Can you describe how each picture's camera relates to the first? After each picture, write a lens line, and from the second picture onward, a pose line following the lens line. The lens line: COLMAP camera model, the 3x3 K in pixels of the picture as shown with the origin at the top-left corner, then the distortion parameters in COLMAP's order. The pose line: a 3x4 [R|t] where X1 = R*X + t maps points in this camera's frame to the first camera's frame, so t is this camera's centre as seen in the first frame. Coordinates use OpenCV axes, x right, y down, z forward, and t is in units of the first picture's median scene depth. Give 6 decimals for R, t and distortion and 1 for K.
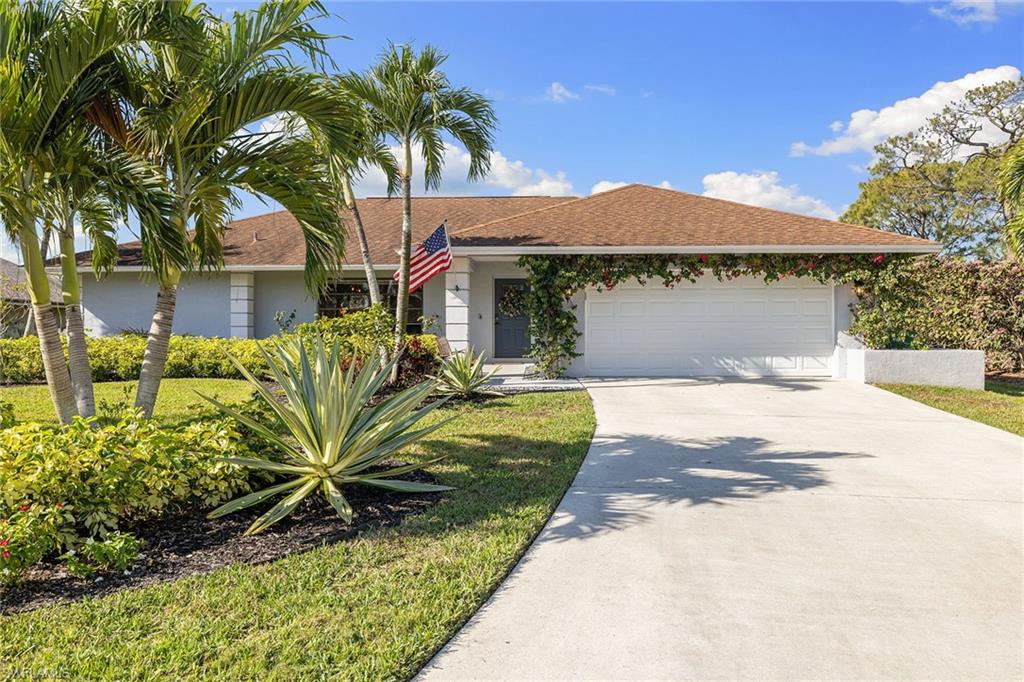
lens RADIAL K [[780.3, 0, 517.7], [0, 780.3, 321.9], [0, 0, 1]] dist [0.003757, 0.002292]
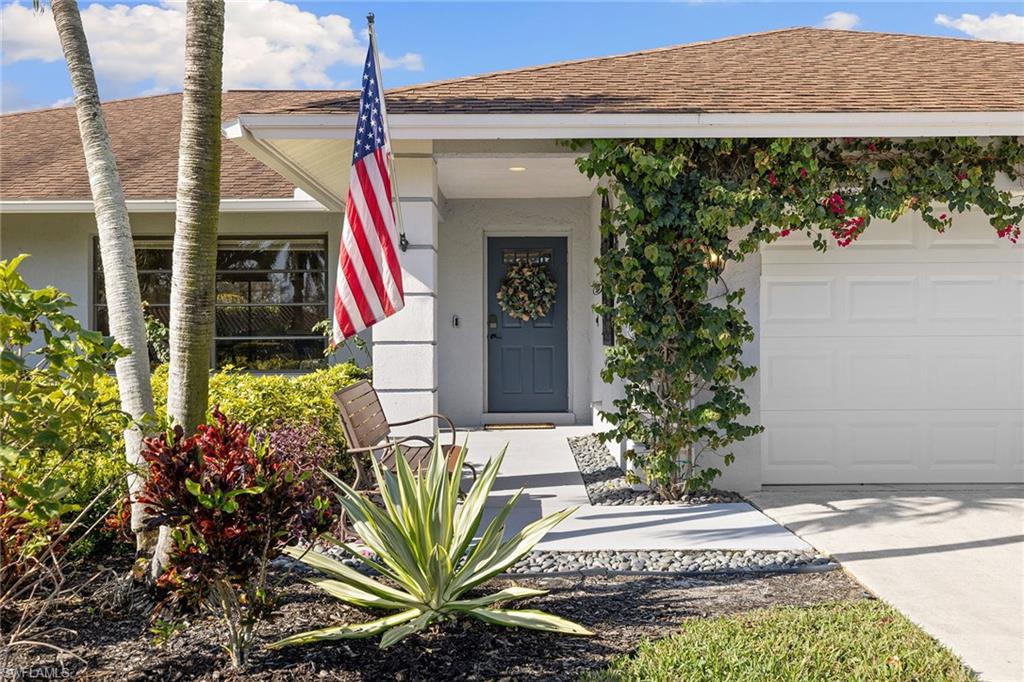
lens RADIAL K [[998.6, 0, 512.0], [0, 998.6, 341.0], [0, 0, 1]] dist [-0.012747, -0.006748]
pose [[0.999556, -0.003170, 0.029632, -0.043111], [0.002707, 0.999874, 0.015669, -0.005546], [-0.029678, -0.015582, 0.999438, 0.562712]]
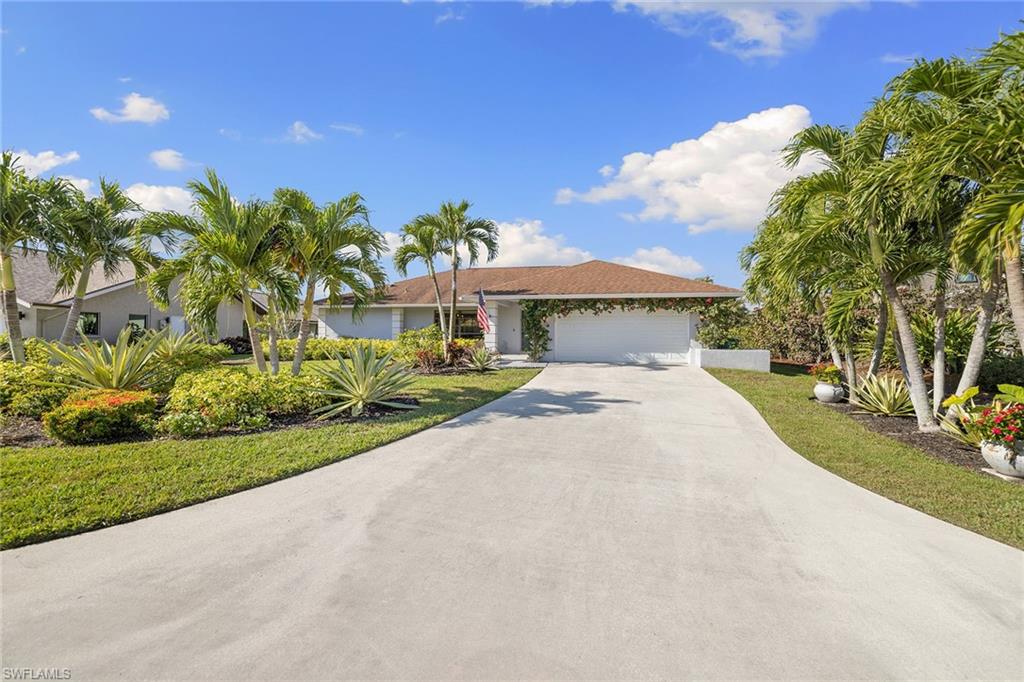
lens RADIAL K [[435.7, 0, 513.4], [0, 435.7, 332.8], [0, 0, 1]] dist [0.003252, 0.000470]
pose [[0.986653, 0.005465, -0.162744, 0.168255], [-0.005042, 0.999983, 0.003009, -0.004191], [0.162757, -0.002148, 0.986664, -0.090535]]
